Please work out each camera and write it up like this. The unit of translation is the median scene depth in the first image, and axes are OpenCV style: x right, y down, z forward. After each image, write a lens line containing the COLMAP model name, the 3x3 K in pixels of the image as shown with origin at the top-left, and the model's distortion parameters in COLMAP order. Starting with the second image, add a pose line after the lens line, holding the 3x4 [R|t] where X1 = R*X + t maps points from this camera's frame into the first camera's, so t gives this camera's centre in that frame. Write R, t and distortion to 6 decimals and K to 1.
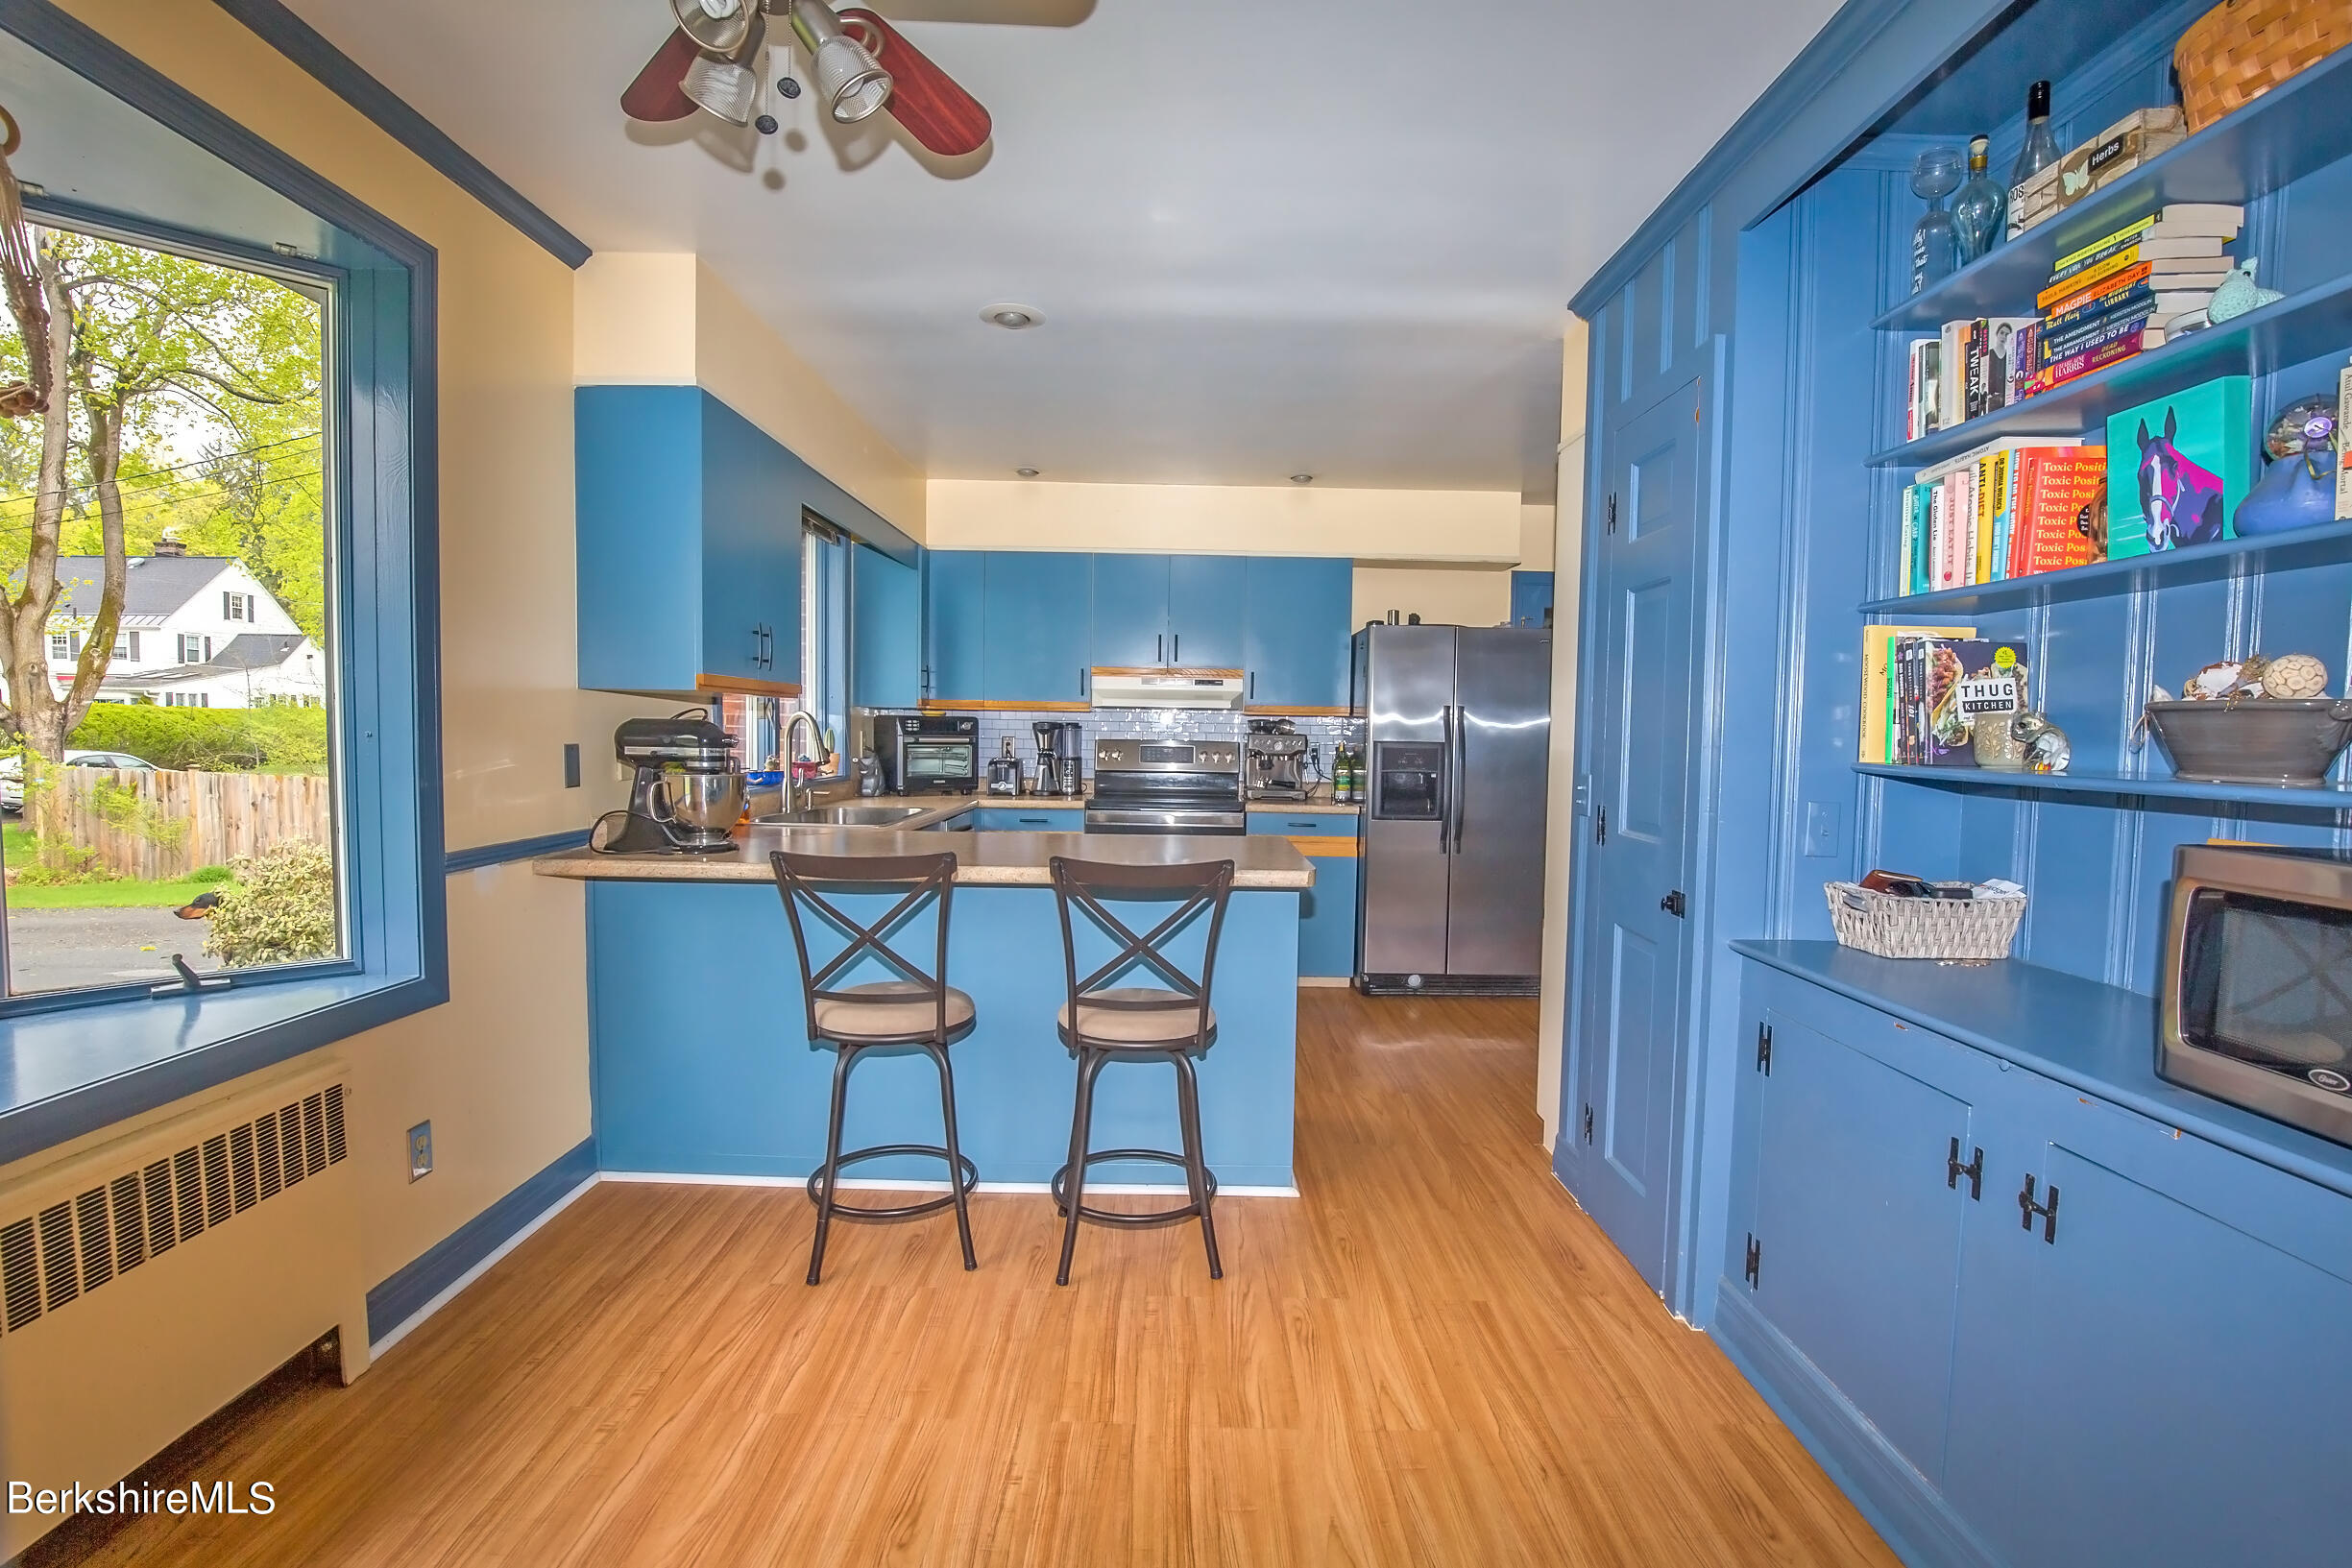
lens RADIAL K [[1096.7, 0, 1176.0], [0, 1096.7, 784.0], [0, 0, 1]] dist [-0.001140, -0.000155]
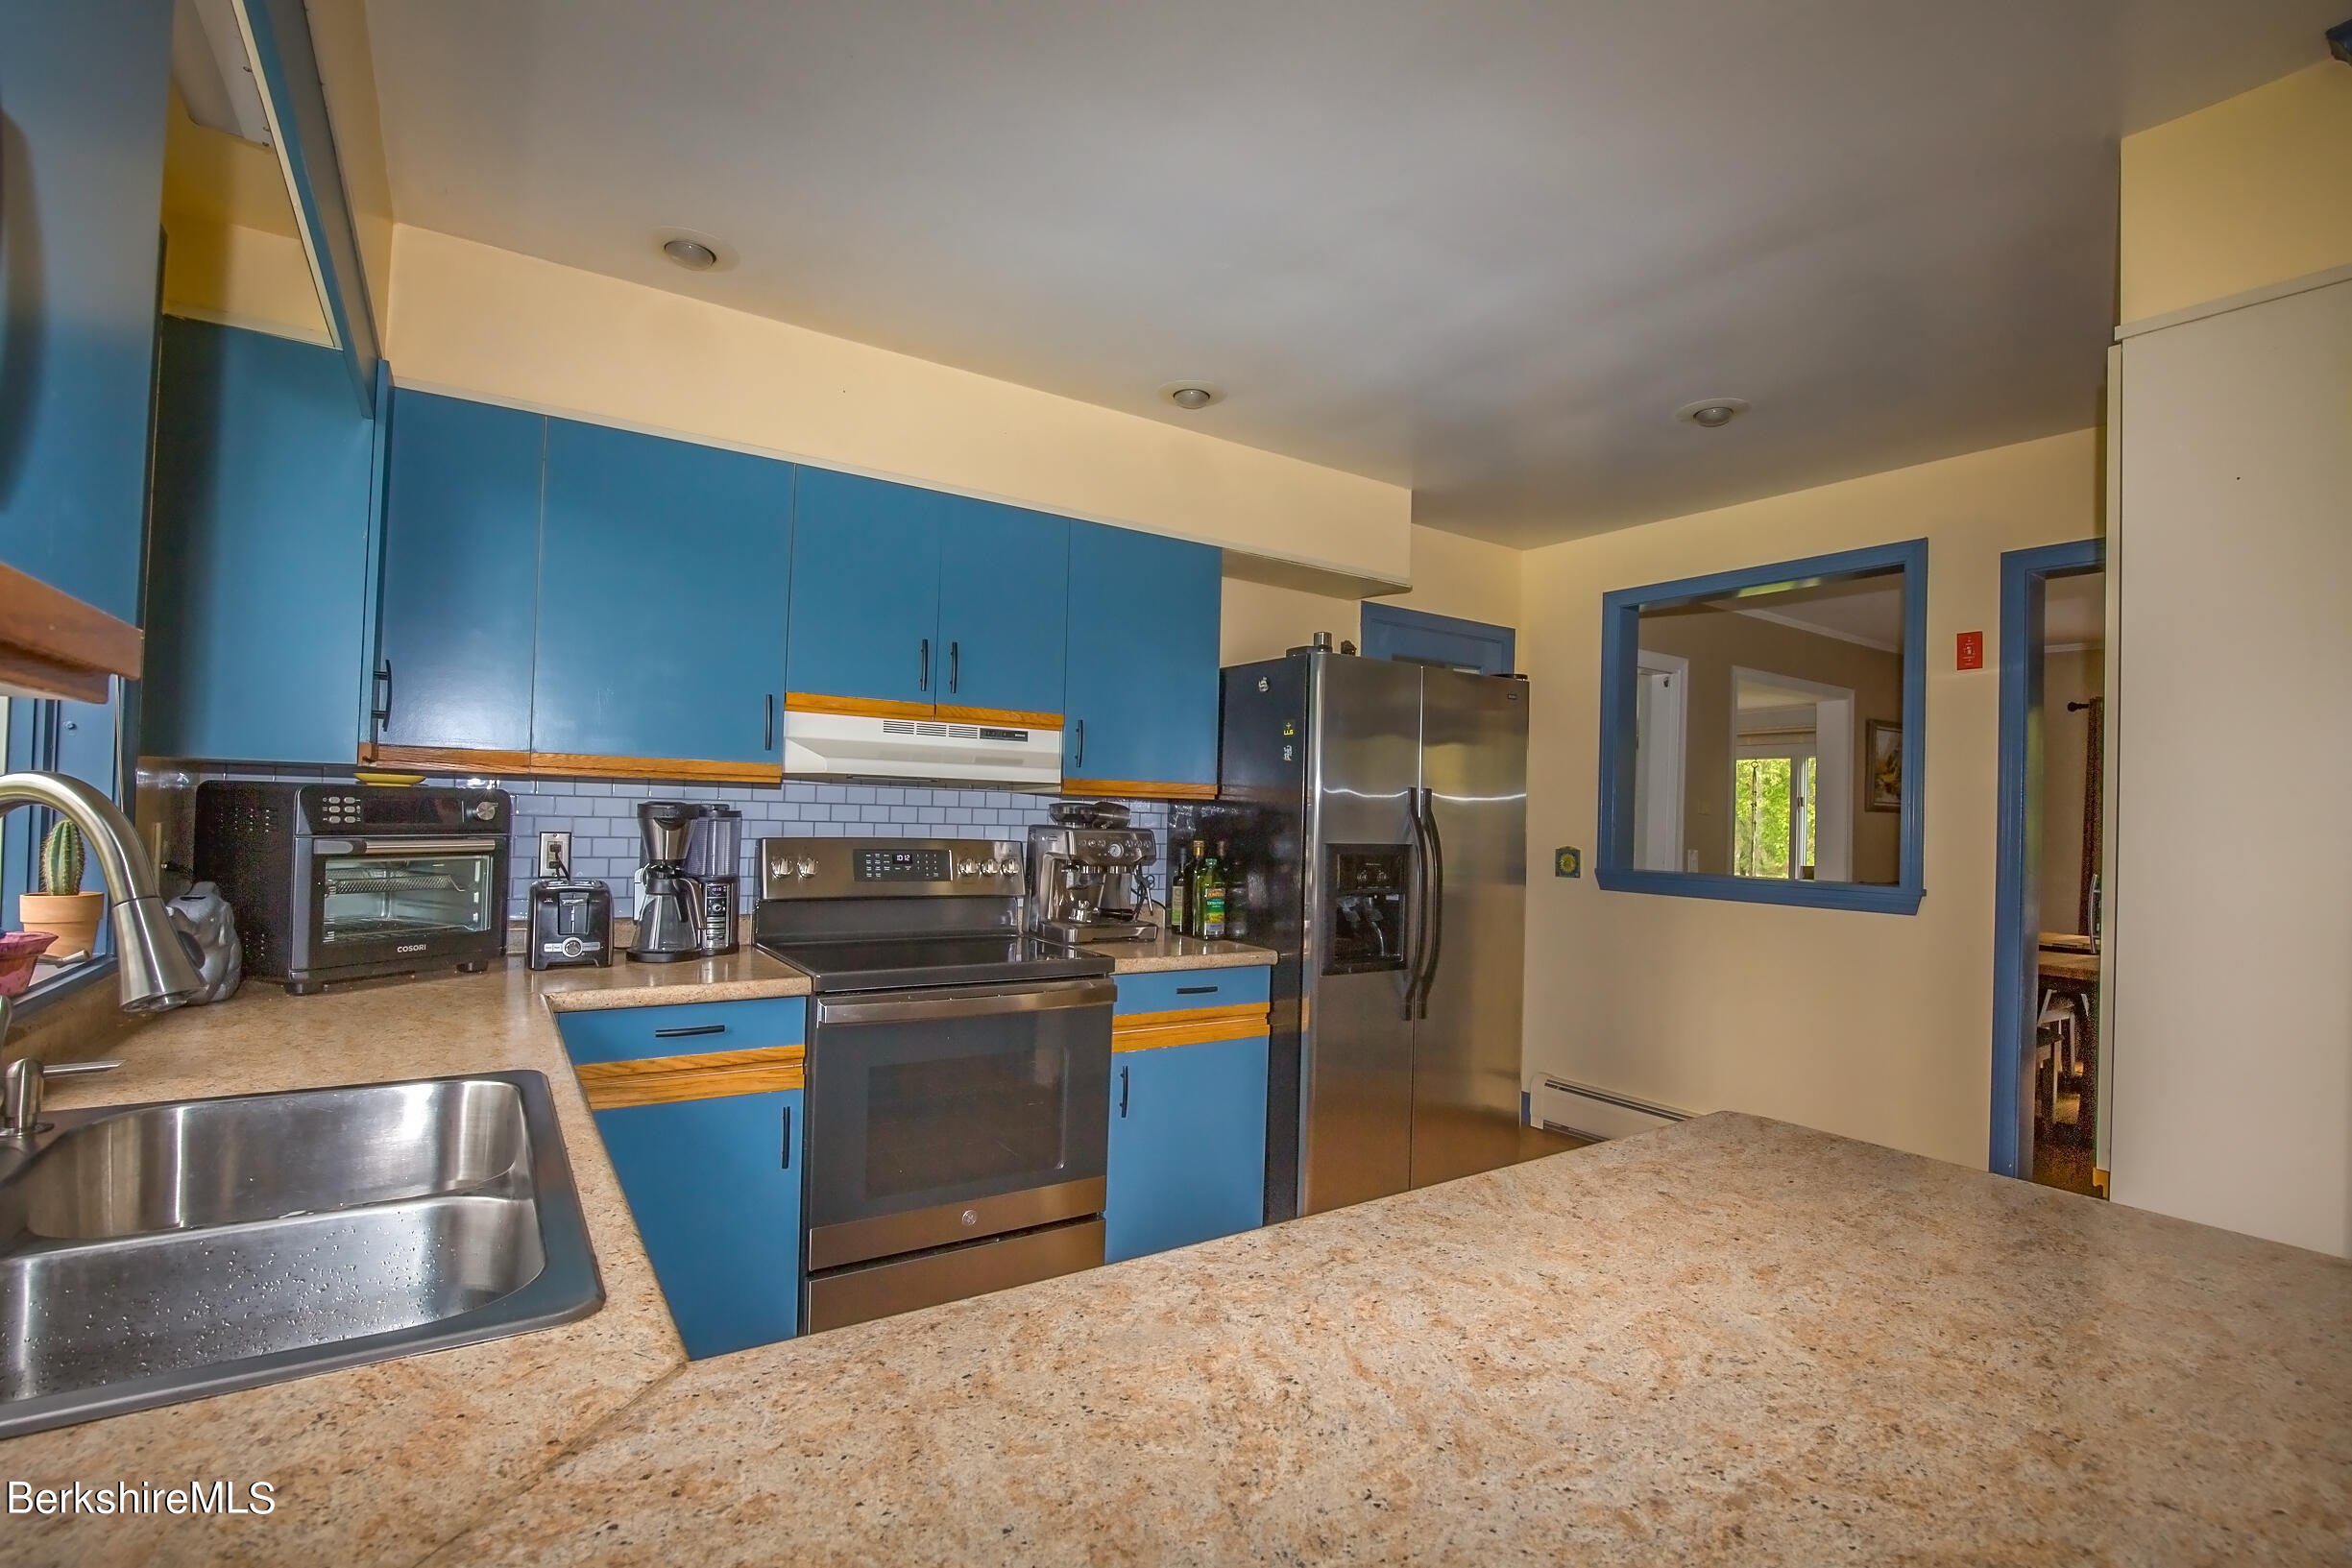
lens RADIAL K [[1096.7, 0, 1176.0], [0, 1096.7, 784.0], [0, 0, 1]] dist [-0.001140, -0.000155]
pose [[0.835831, 0.021748, 0.548556, -0.199466], [0.013796, 0.998067, -0.060590, -0.033645], [-0.548813, 0.058211, 0.833916, 0.492601]]
